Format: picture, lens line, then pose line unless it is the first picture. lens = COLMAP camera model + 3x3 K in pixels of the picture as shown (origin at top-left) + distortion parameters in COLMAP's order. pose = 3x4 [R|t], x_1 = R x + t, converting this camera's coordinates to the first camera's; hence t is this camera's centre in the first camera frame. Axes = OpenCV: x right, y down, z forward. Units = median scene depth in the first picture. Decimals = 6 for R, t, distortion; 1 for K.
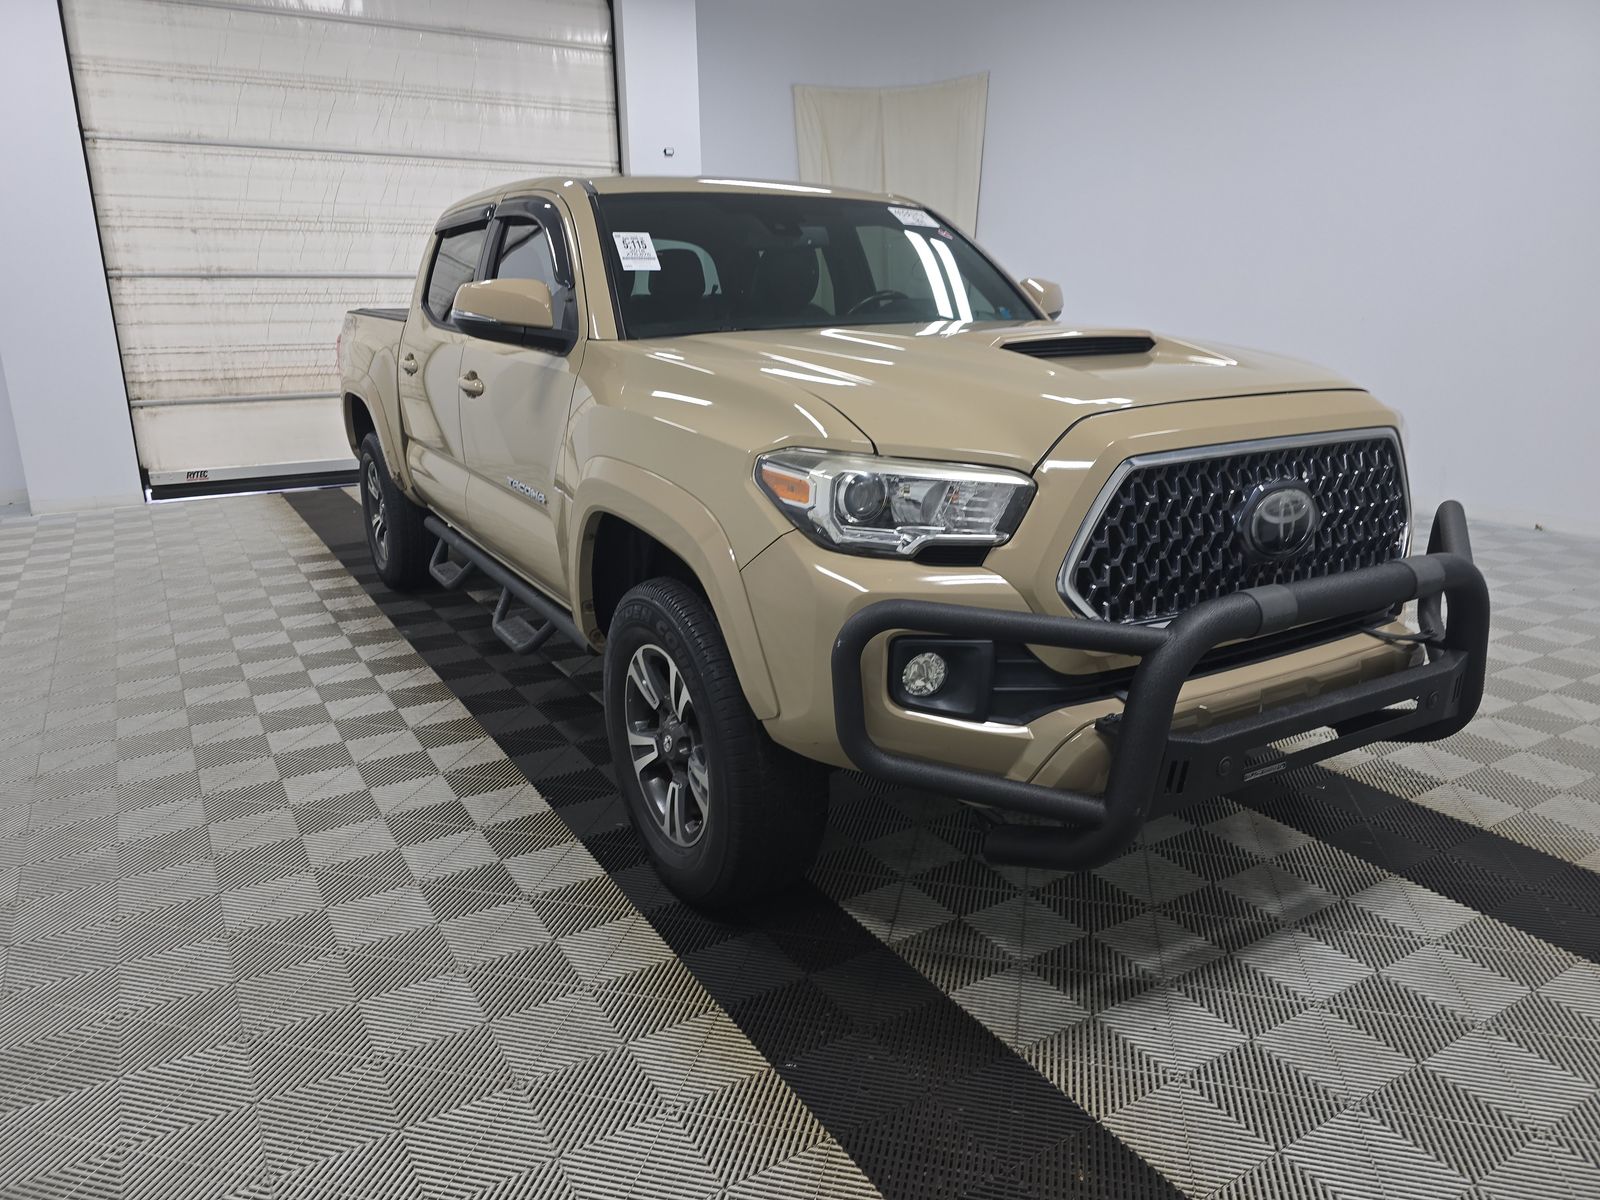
lens RADIAL K [[1124.8, 0, 803.7], [0, 1124.8, 570.3], [0, 0, 1]] dist [0.052875, -0.044827]
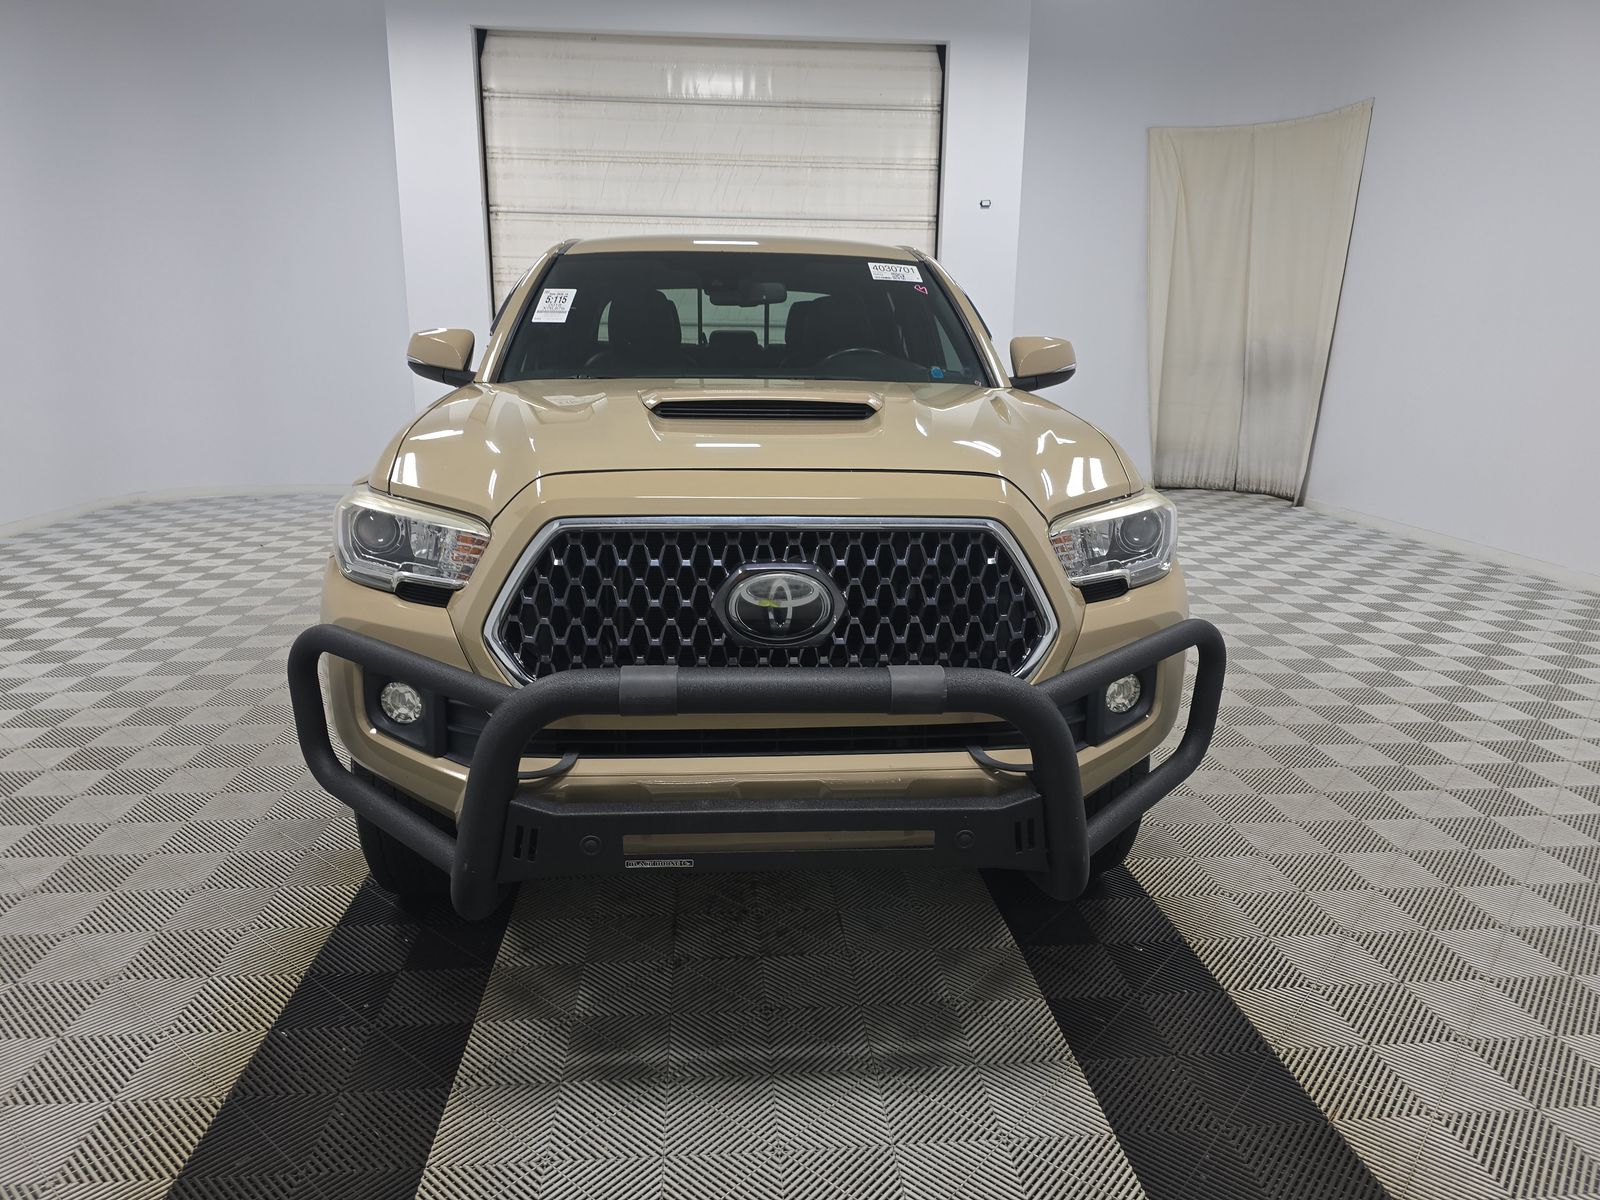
lens RADIAL K [[1073.1, 0, 794.0], [0, 1073.1, 595.8], [0, 0, 1]] dist [0.070536, -0.071653]
pose [[0.890132, 0.124285, -0.438426, 0.259059], [-0.127017, 0.991629, 0.023225, -0.023197], [0.437642, 0.035014, 0.898467, 0.070871]]
